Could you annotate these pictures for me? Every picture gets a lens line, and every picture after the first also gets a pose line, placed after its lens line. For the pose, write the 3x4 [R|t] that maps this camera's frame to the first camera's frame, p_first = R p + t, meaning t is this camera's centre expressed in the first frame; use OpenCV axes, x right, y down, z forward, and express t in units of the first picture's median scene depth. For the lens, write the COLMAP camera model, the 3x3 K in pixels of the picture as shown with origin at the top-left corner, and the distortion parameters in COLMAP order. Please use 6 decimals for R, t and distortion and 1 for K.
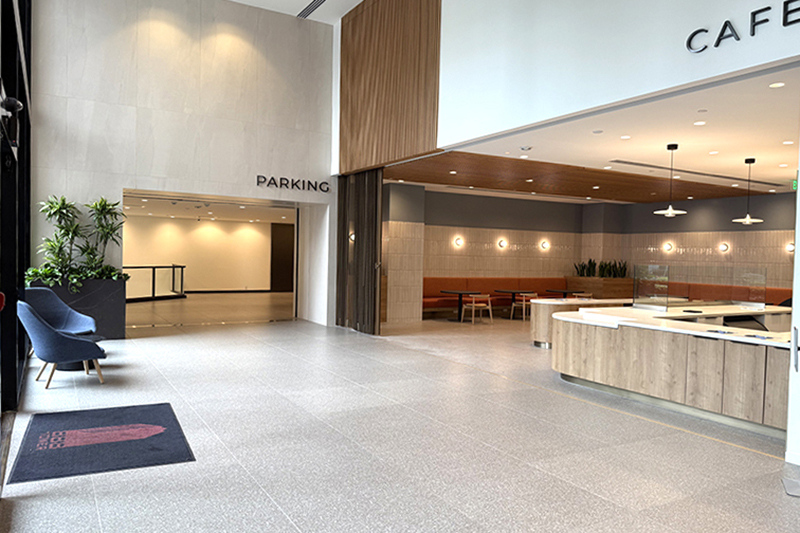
lens RADIAL K [[593.8, 0, 398.3], [0, 593.8, 281.7], [0, 0, 1]] dist [0.008433, -0.004074]
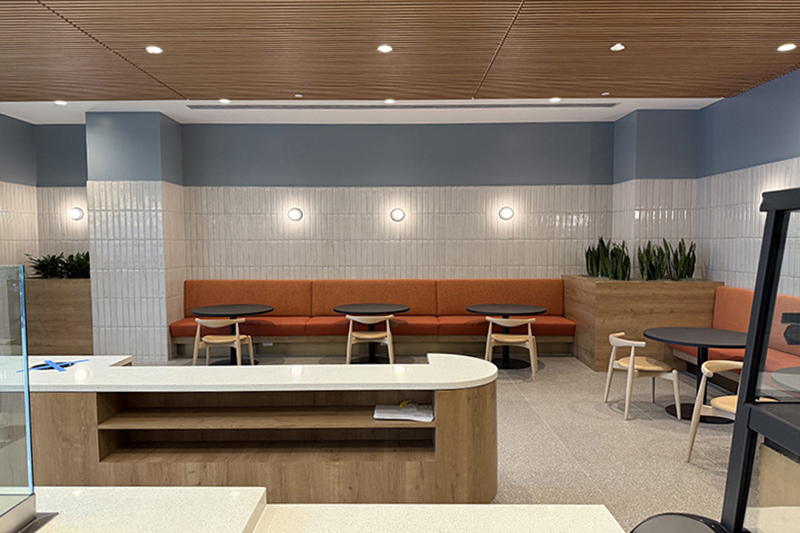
lens RADIAL K [[564.5, 0, 398.1], [0, 564.5, 279.2], [0, 0, 1]] dist [0.061463, -0.075477]
pose [[0.859397, 0.003854, -0.511294, 0.429679], [-0.000108, 0.999973, 0.007355, -0.010839], [0.511308, -0.006266, 0.859374, 0.573604]]
